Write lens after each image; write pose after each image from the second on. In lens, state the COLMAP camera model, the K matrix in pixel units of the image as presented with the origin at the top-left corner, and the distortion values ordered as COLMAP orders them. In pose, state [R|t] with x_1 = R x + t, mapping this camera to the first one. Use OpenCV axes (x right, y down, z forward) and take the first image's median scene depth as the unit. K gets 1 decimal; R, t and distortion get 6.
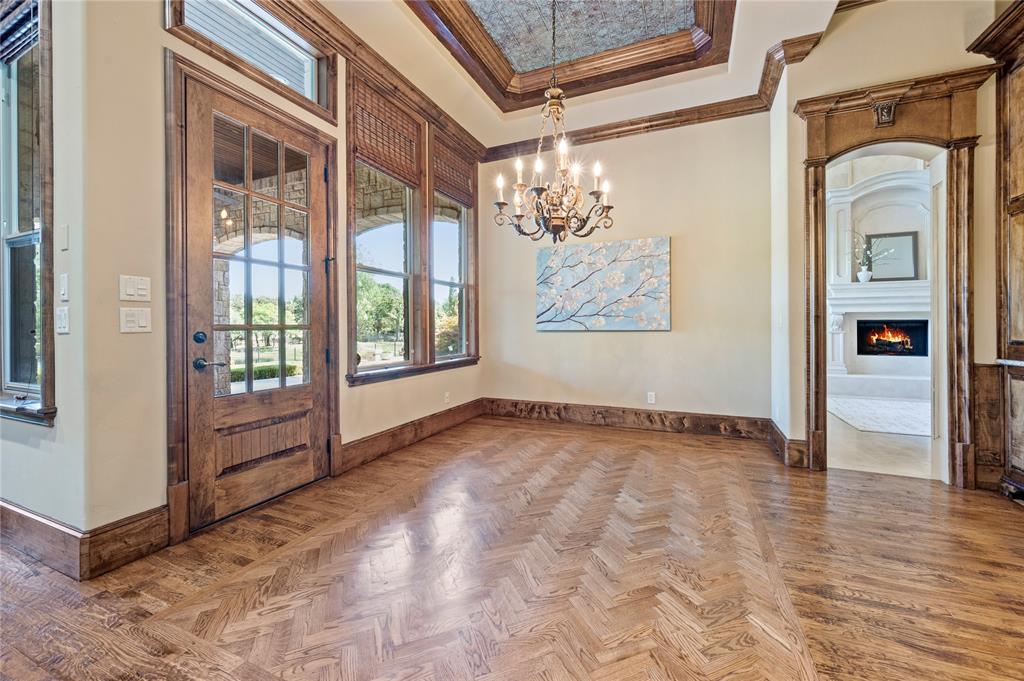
lens RADIAL K [[402.6, 0, 511.7], [0, 402.6, 332.1], [0, 0, 1]] dist [-0.008324, 0.000303]
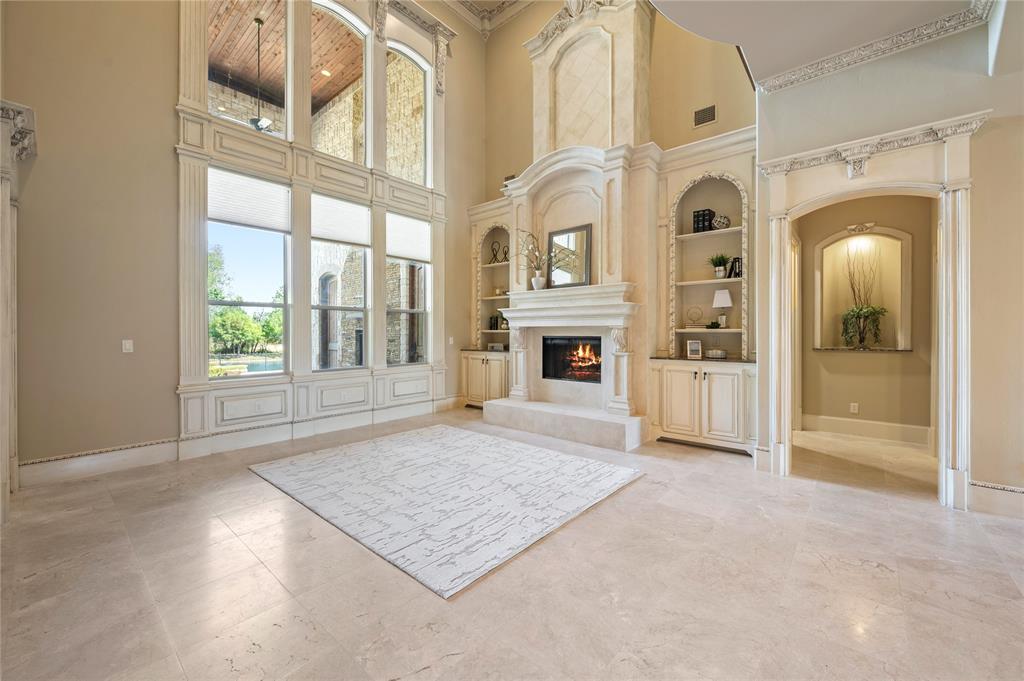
lens RADIAL K [[402.6, 0, 512.9], [0, 402.6, 335.6], [0, 0, 1]] dist [-0.008324, 0.000303]
pose [[0.960513, 0.004684, -0.278197, 1.051410], [-0.005591, 0.999981, -0.002467, -0.028489], [0.278180, 0.003925, 0.960521, 0.190875]]
